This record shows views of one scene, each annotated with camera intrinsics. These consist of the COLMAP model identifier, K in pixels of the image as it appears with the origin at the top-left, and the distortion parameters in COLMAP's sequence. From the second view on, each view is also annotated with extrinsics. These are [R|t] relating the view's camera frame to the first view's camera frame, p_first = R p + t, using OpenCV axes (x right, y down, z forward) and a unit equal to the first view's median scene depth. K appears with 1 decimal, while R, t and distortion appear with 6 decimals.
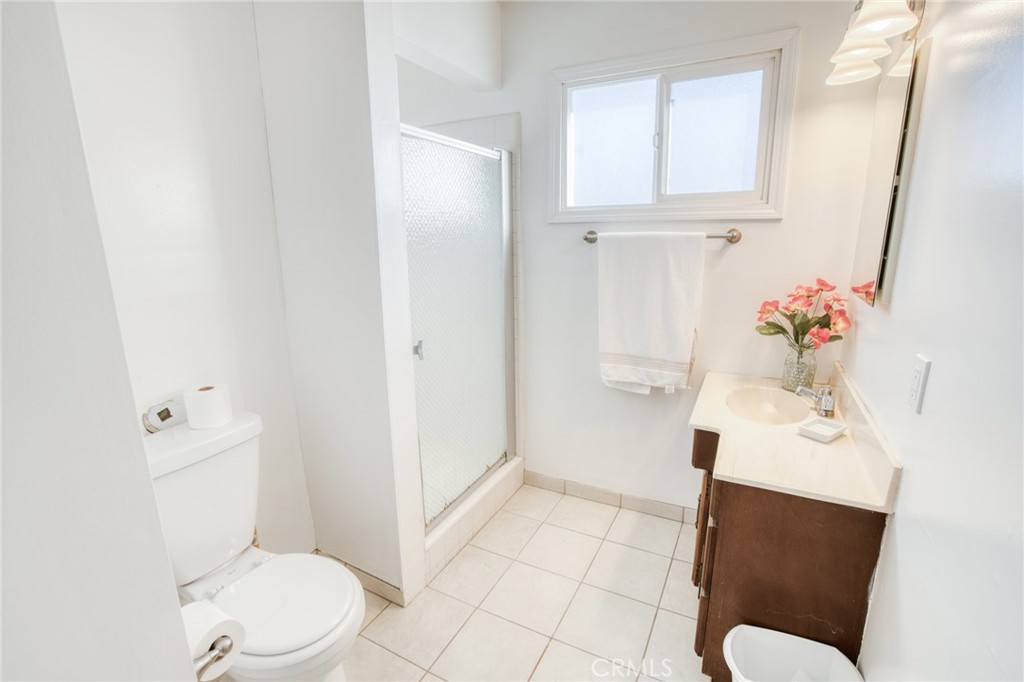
lens RADIAL K [[464.9, 0, 509.1], [0, 464.9, 342.7], [0, 0, 1]] dist [-0.058347, 0.021945]
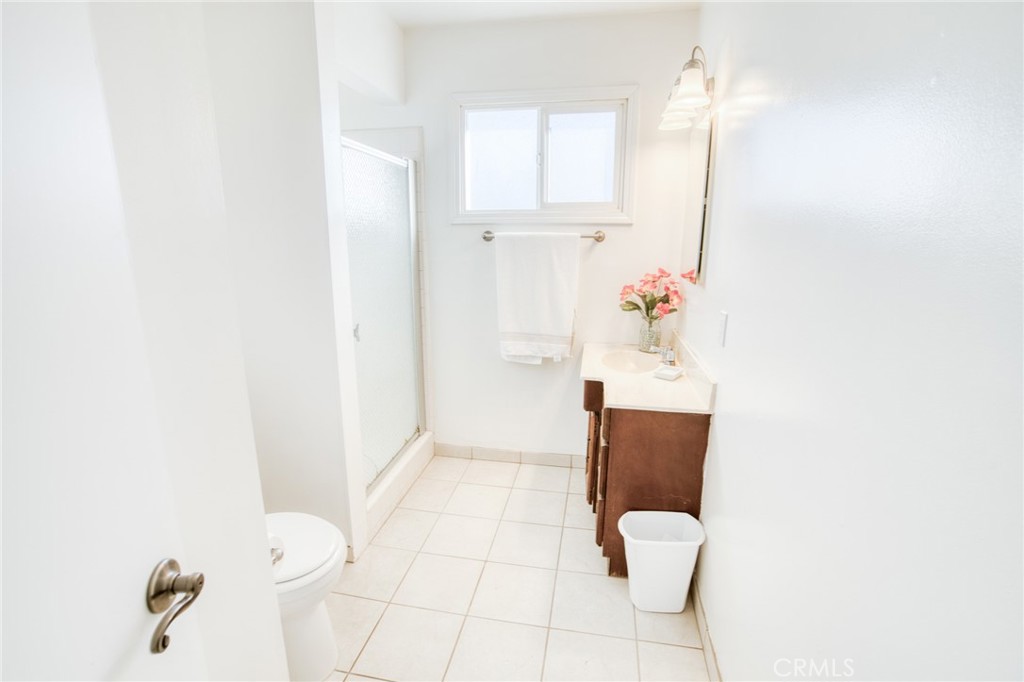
lens RADIAL K [[476.9, 0, 500.2], [0, 476.9, 341.9], [0, 0, 1]] dist [-0.059187, 0.024584]
pose [[0.957549, -0.048099, 0.284231, -0.179497], [0.049754, 0.998761, 0.001398, 0.050982], [-0.283946, 0.012803, 0.958755, -0.210154]]
